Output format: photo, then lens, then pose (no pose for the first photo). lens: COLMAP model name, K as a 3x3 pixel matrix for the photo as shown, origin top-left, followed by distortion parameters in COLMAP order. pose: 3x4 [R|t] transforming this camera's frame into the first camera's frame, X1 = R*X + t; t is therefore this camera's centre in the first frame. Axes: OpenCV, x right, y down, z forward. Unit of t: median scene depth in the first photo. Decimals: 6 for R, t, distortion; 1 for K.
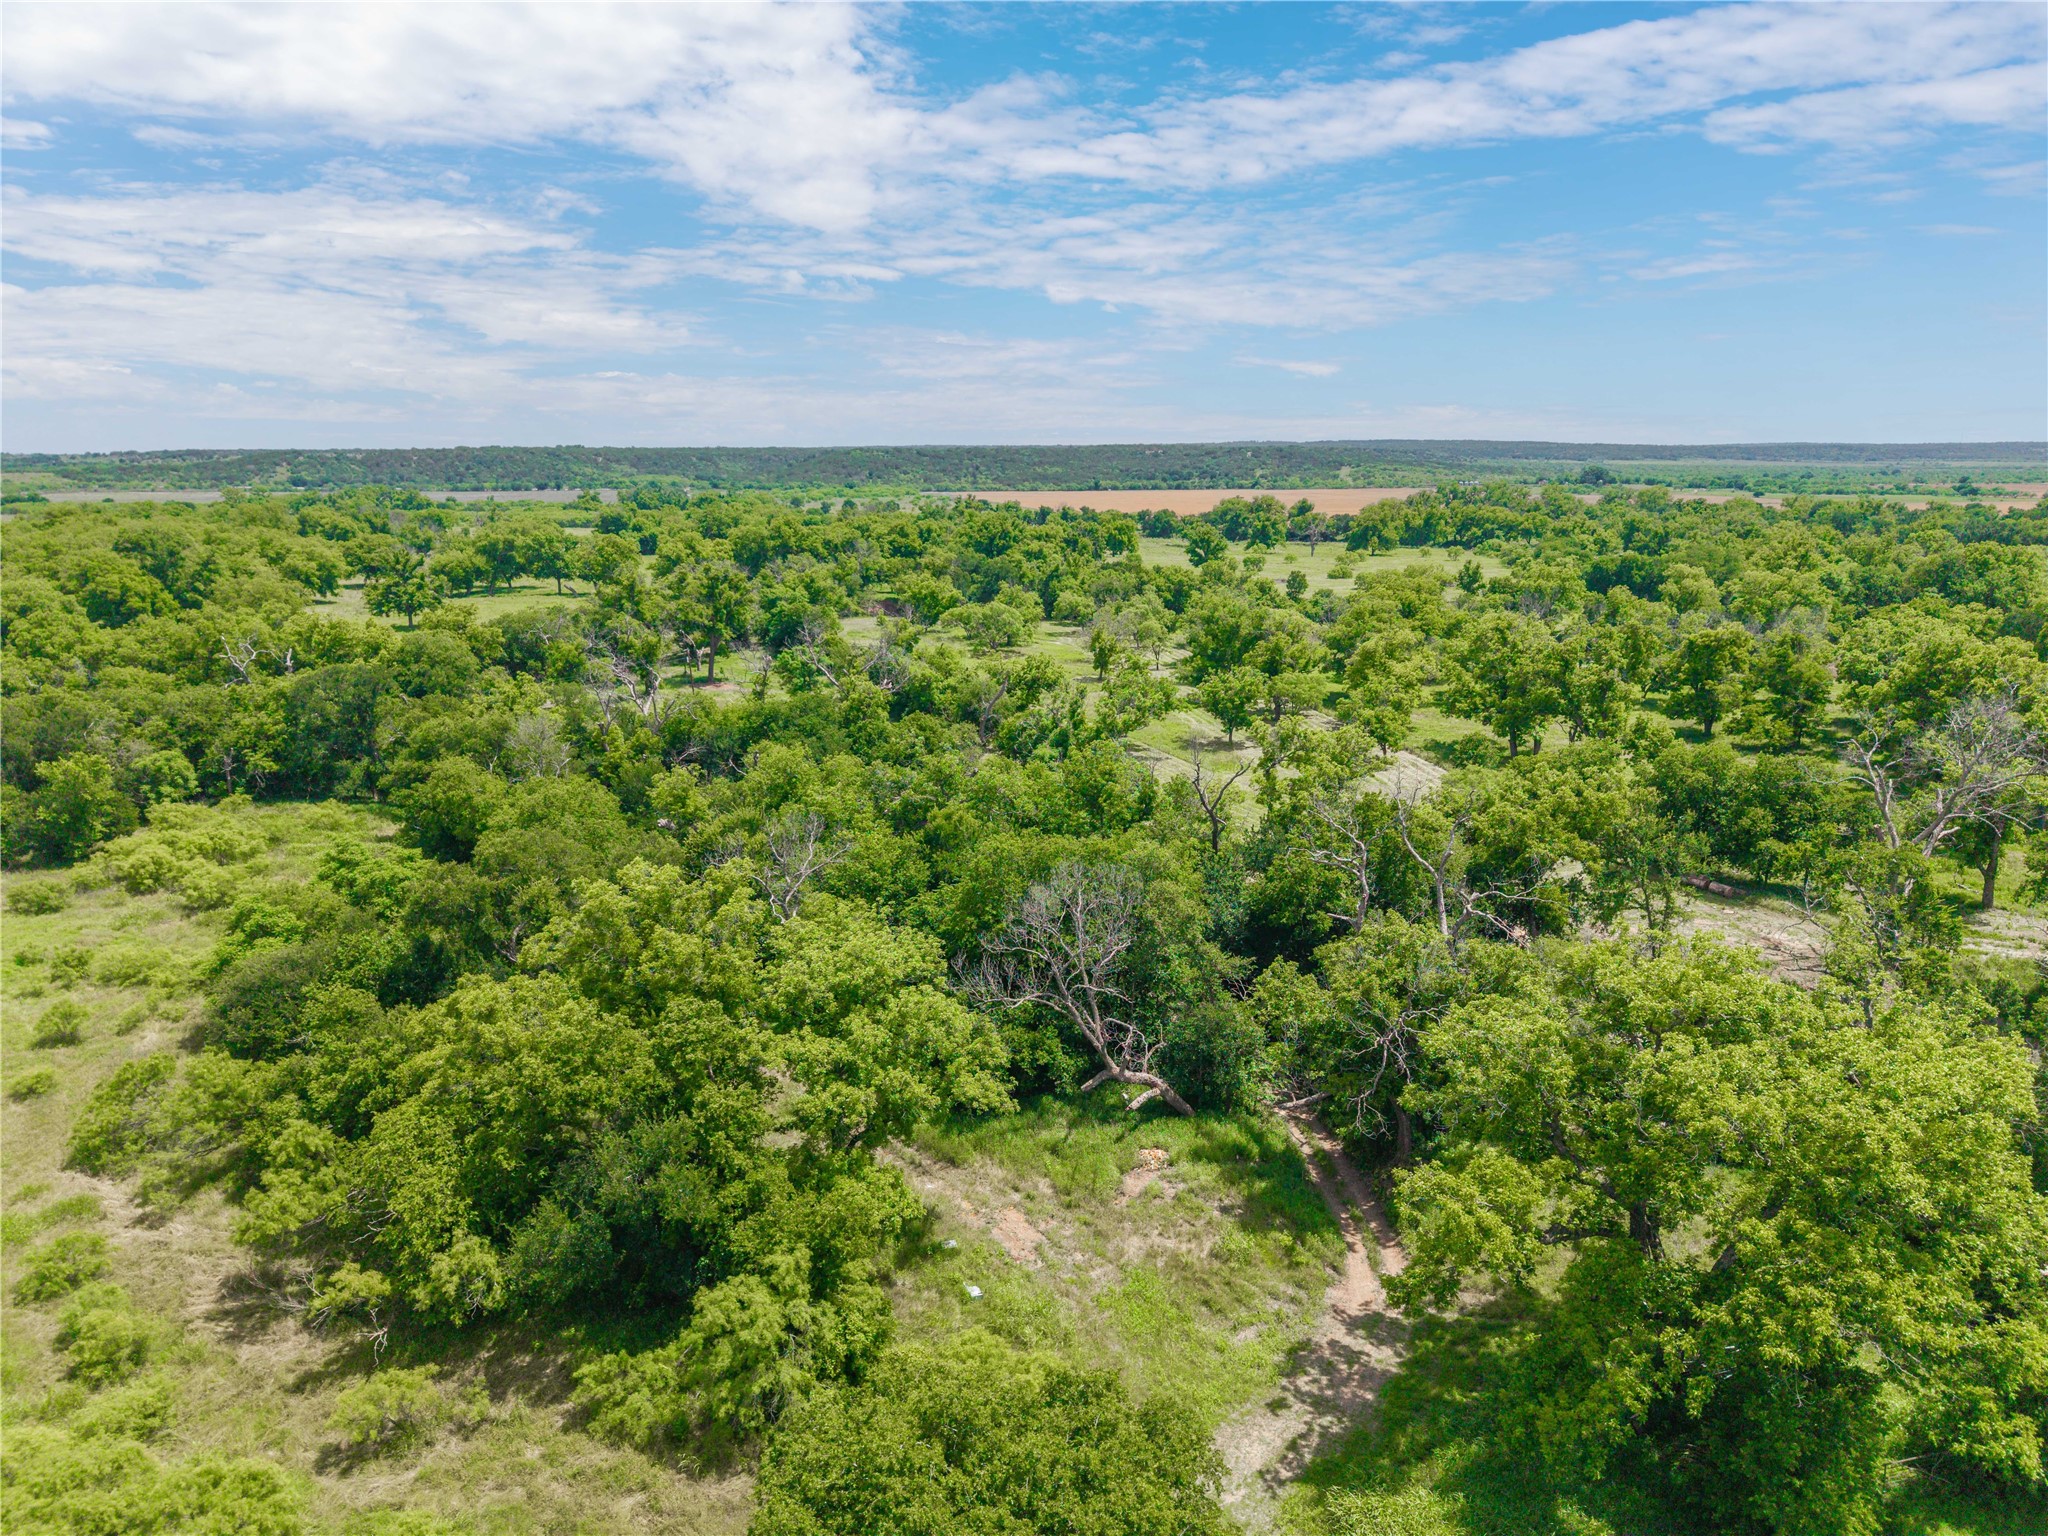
lens RADIAL K [[1366.7, 0, 1029.0], [0, 1366.7, 767.1], [0, 0, 1]] dist [0.042967, -0.046368]
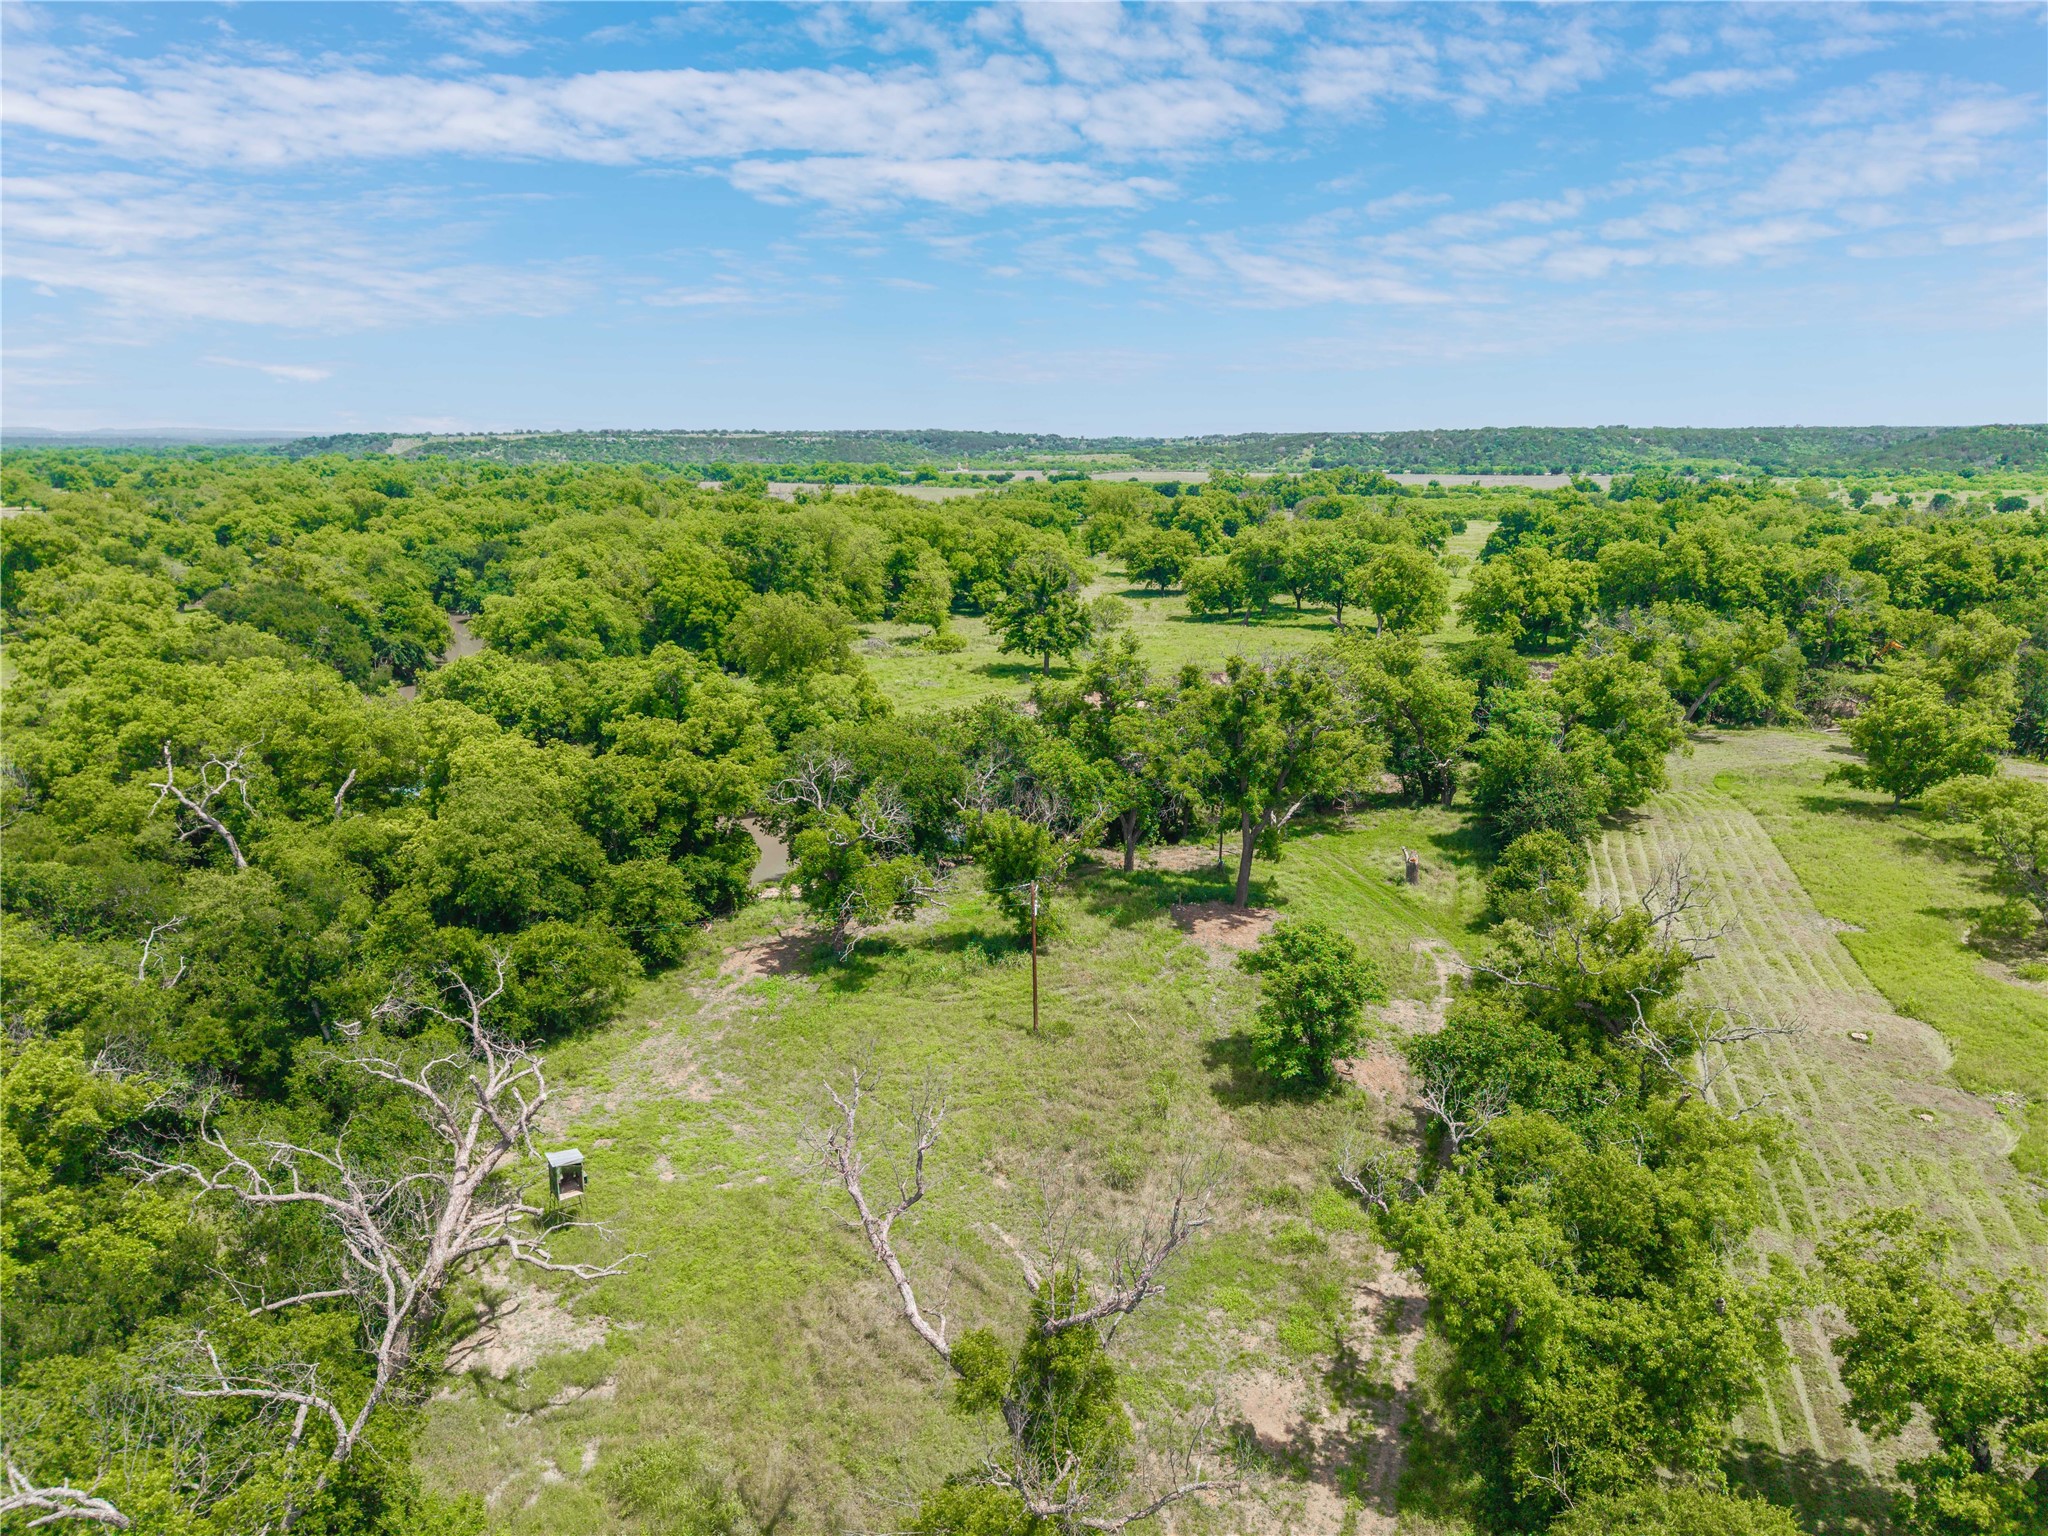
lens RADIAL K [[1366.7, 0, 1029.0], [0, 1366.7, 767.1], [0, 0, 1]] dist [0.042967, -0.046368]
pose [[0.746427, 0.154402, -0.647307, 0.000652], [-0.147225, 0.986922, 0.065641, -0.034843], [0.648977, 0.046303, 0.759397, 0.167084]]
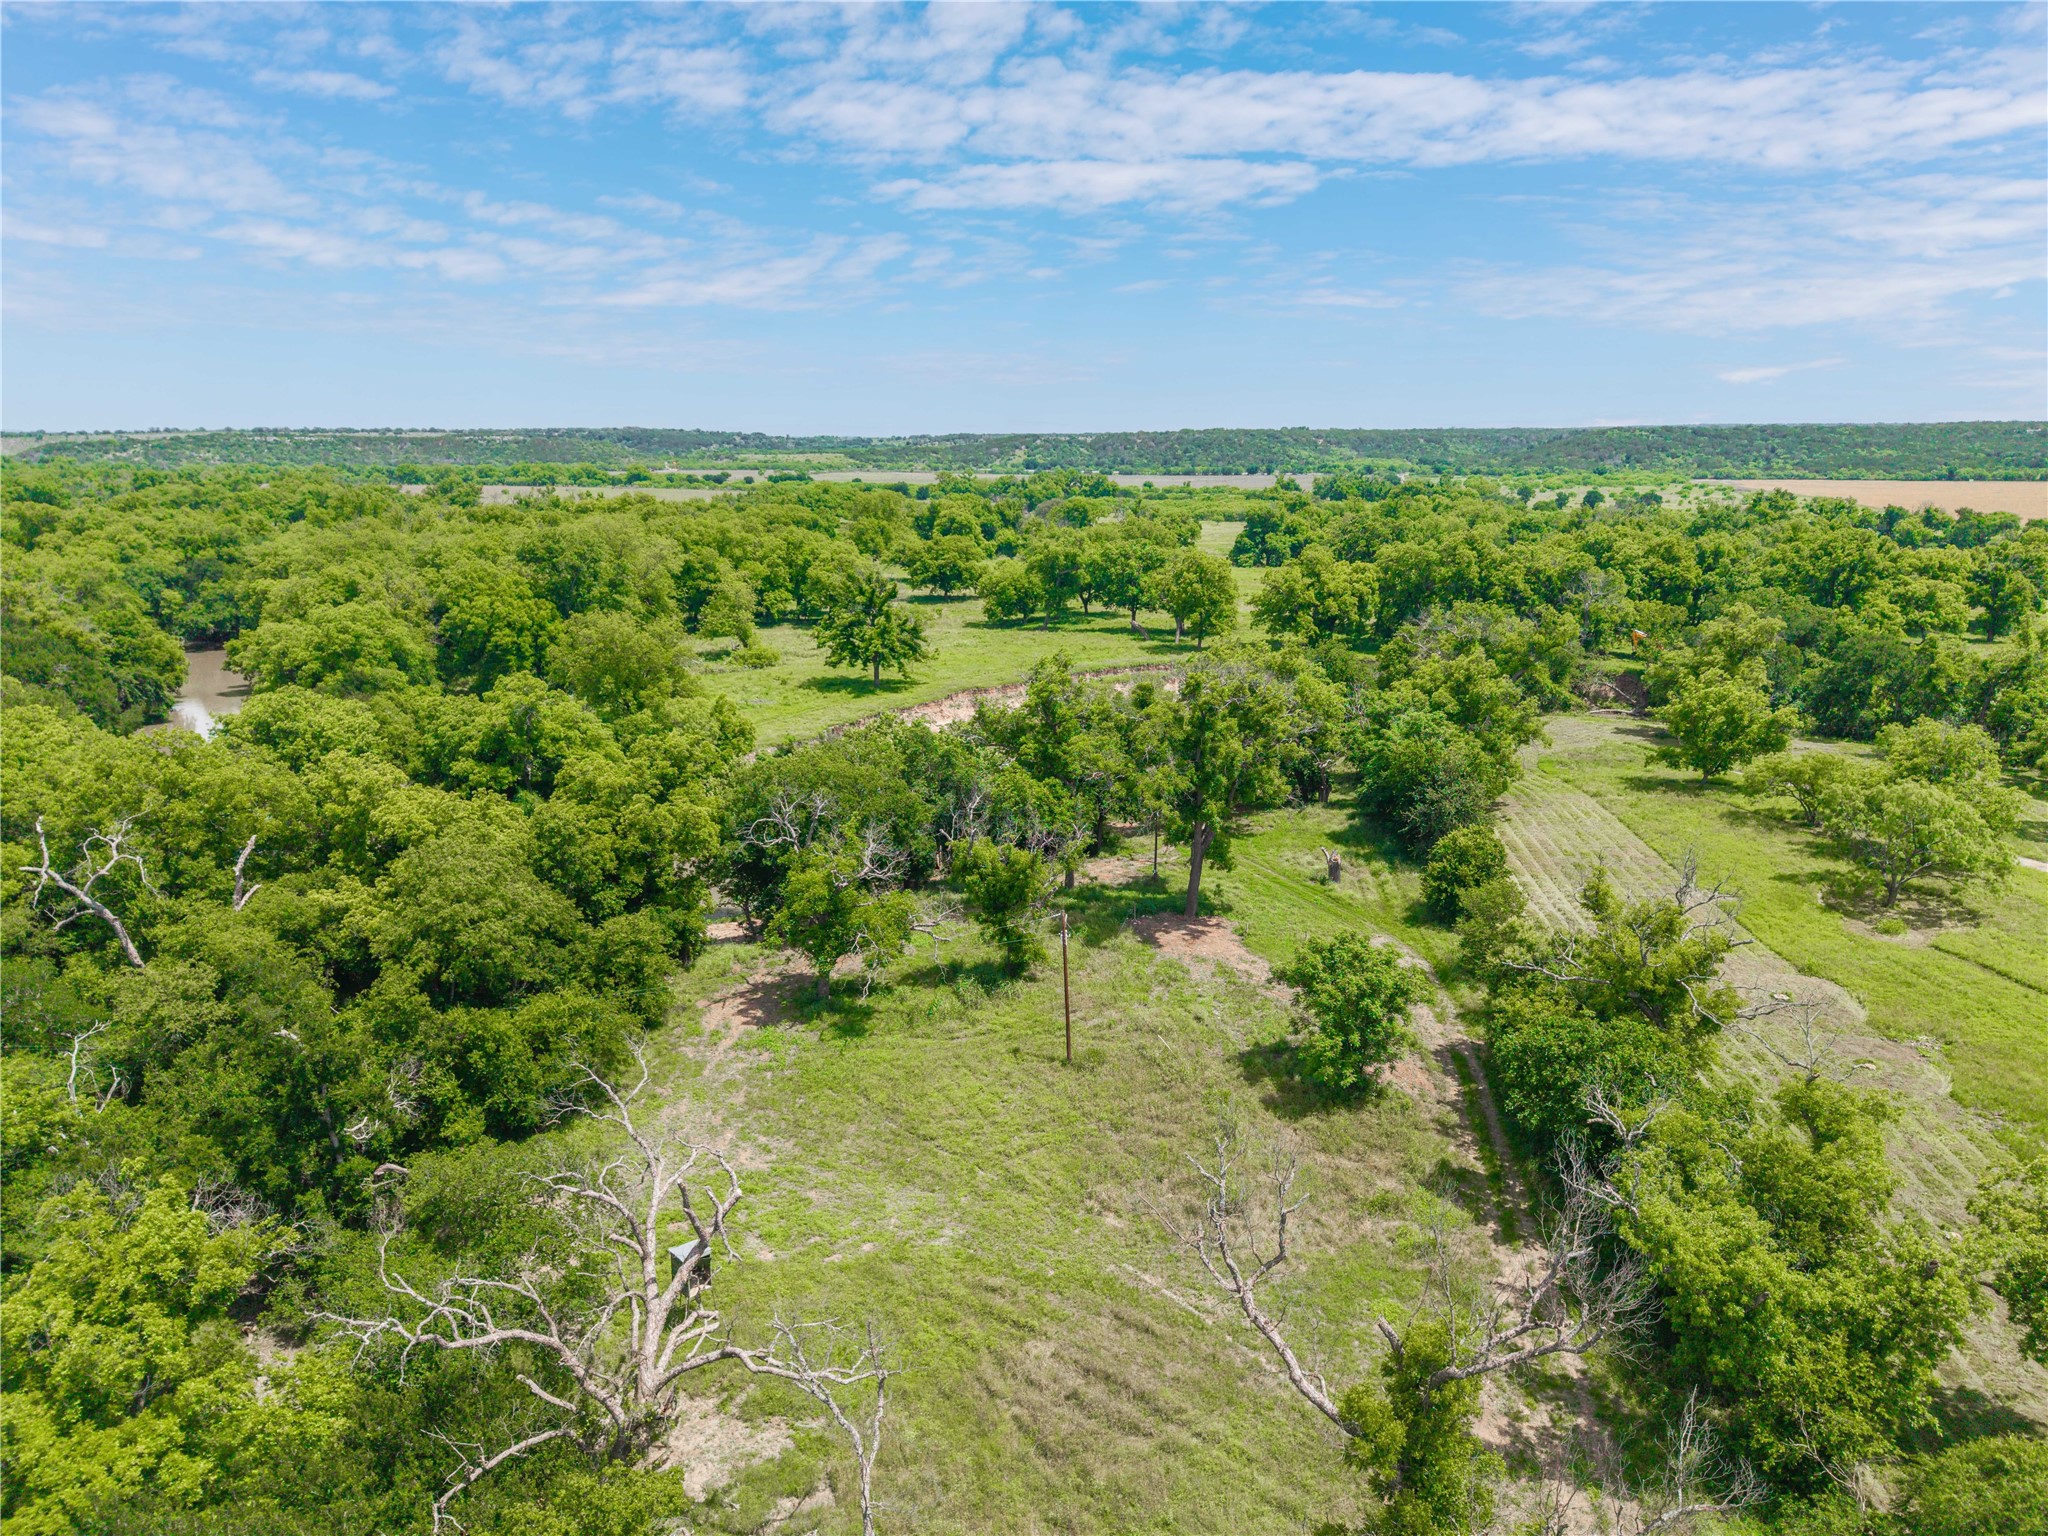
lens RADIAL K [[1366.7, 0, 1029.0], [0, 1366.7, 767.1], [0, 0, 1]] dist [0.042967, -0.046368]
pose [[0.870572, 0.115003, -0.478412, -0.017504], [-0.109244, 0.993211, 0.039961, -0.034206], [0.479760, 0.017474, 0.877226, 0.155610]]
